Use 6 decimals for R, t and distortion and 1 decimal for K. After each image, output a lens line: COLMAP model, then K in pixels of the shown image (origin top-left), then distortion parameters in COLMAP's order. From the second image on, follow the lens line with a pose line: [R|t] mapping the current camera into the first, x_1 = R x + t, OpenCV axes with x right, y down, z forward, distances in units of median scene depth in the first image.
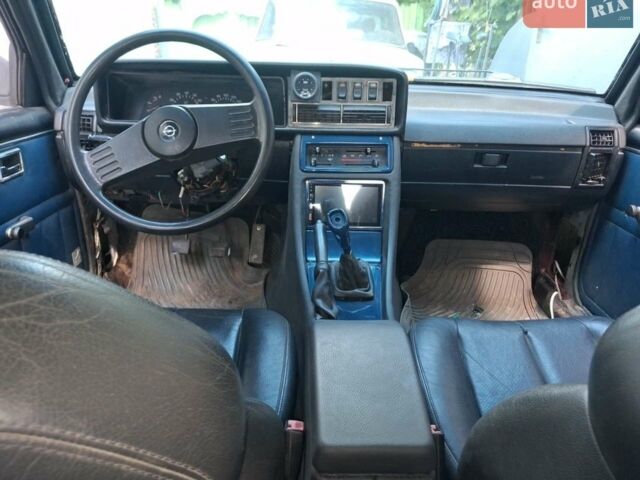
lens RADIAL K [[517.8, 0, 320.0], [0, 517.8, 240.0], [0, 0, 1]] dist [0.002593, -0.010707]
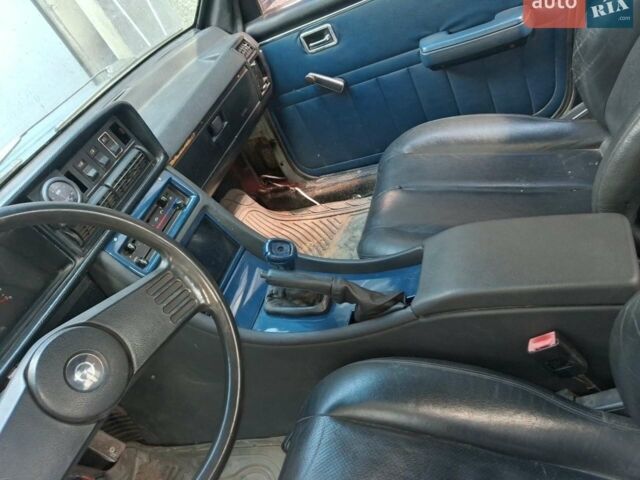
lens RADIAL K [[517.8, 0, 320.0], [0, 517.8, 240.0], [0, 0, 1]] dist [0.002593, -0.010707]
pose [[0.277784, -0.727918, 0.626874, -0.350760], [0.724567, 0.587220, 0.360799, -0.231183], [-0.630745, 0.353988, 0.690546, 0.301152]]
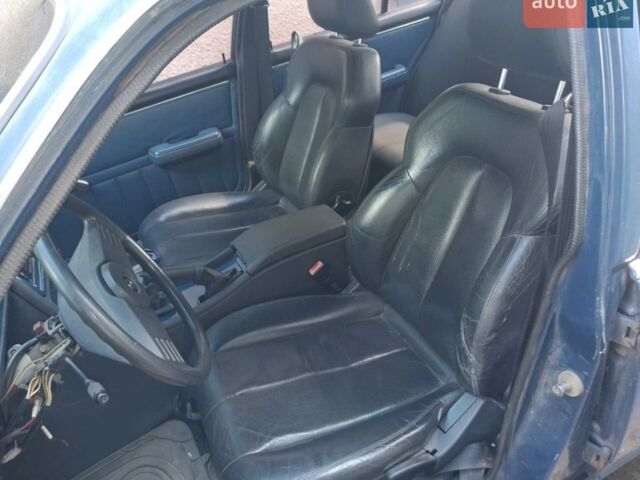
lens RADIAL K [[517.8, 0, 320.0], [0, 517.8, 240.0], [0, 0, 1]] dist [0.002593, -0.010707]
pose [[-0.391675, -0.515895, 0.761869, -0.798755], [0.476288, 0.594774, 0.647606, -0.515717], [-0.787236, 0.616520, 0.012757, 0.510329]]
